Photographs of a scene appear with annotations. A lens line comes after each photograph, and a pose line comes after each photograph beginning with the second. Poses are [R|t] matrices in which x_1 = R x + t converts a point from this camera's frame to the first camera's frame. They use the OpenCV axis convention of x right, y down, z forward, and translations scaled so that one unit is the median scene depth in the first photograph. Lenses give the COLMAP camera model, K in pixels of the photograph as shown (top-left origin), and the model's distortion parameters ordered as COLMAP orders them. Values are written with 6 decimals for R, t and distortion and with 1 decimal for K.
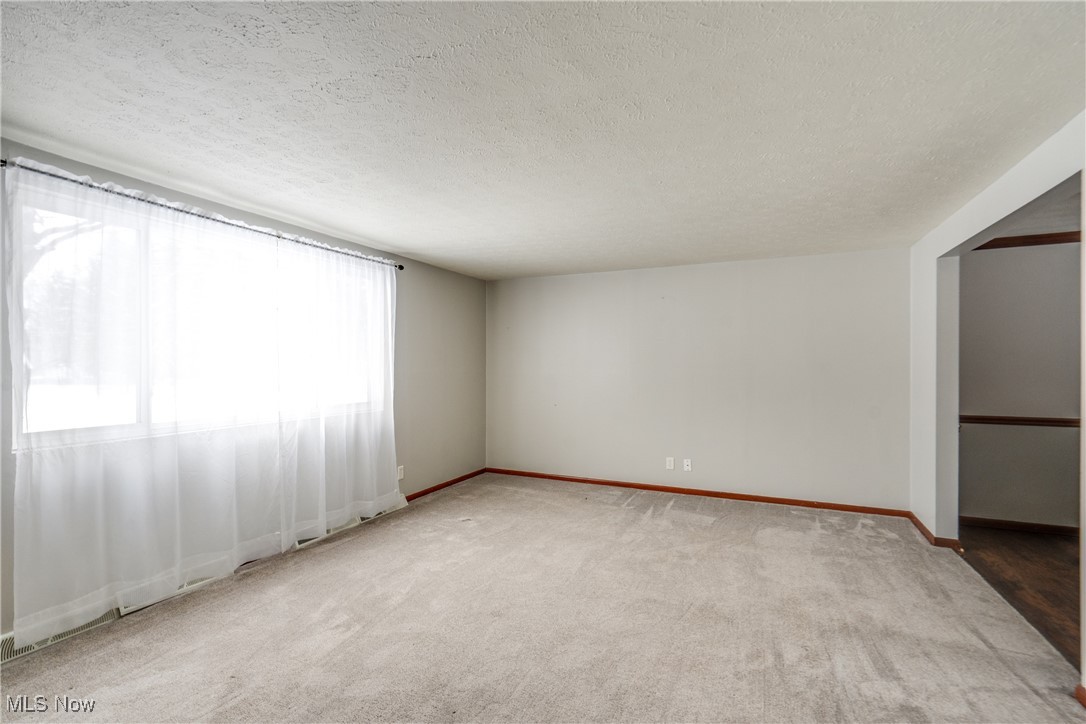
lens RADIAL K [[498.0, 0, 543.8], [0, 498.0, 365.5], [0, 0, 1]] dist [-0.007293, 0.004097]
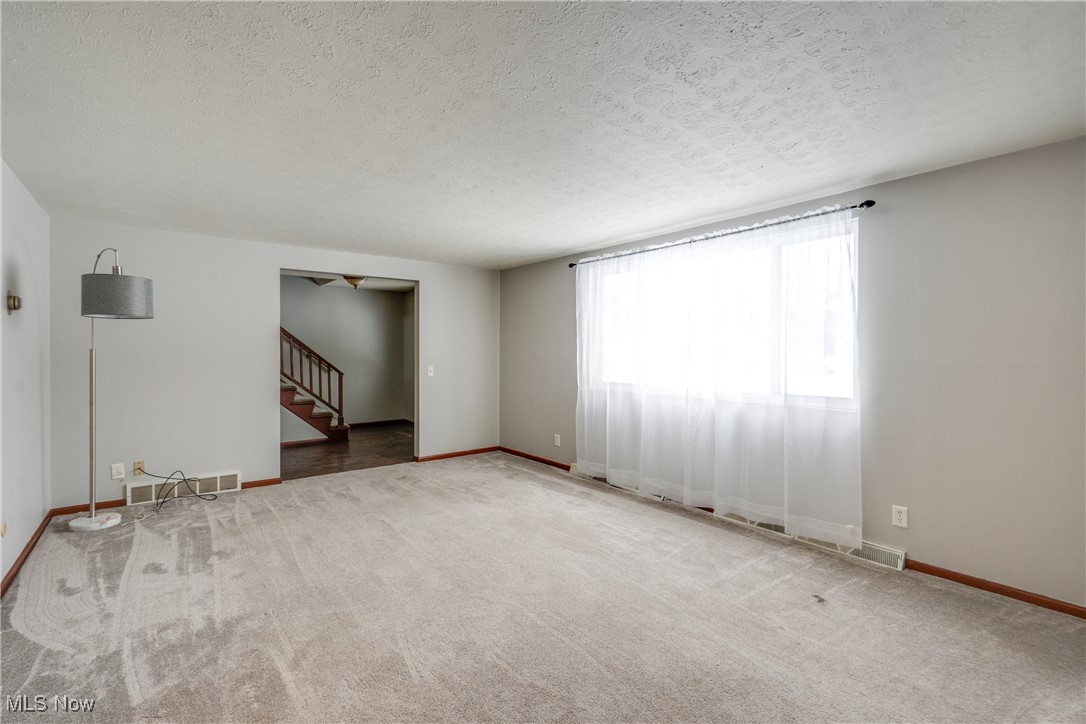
lens RADIAL K [[498.0, 0, 544.7], [0, 498.0, 358.5], [0, 0, 1]] dist [-0.007293, 0.004097]
pose [[-0.465461, 0.007498, -0.885037, 0.693186], [-0.005676, 0.999918, 0.011457, 0.008678], [0.885050, 0.010356, -0.465380, 1.260404]]
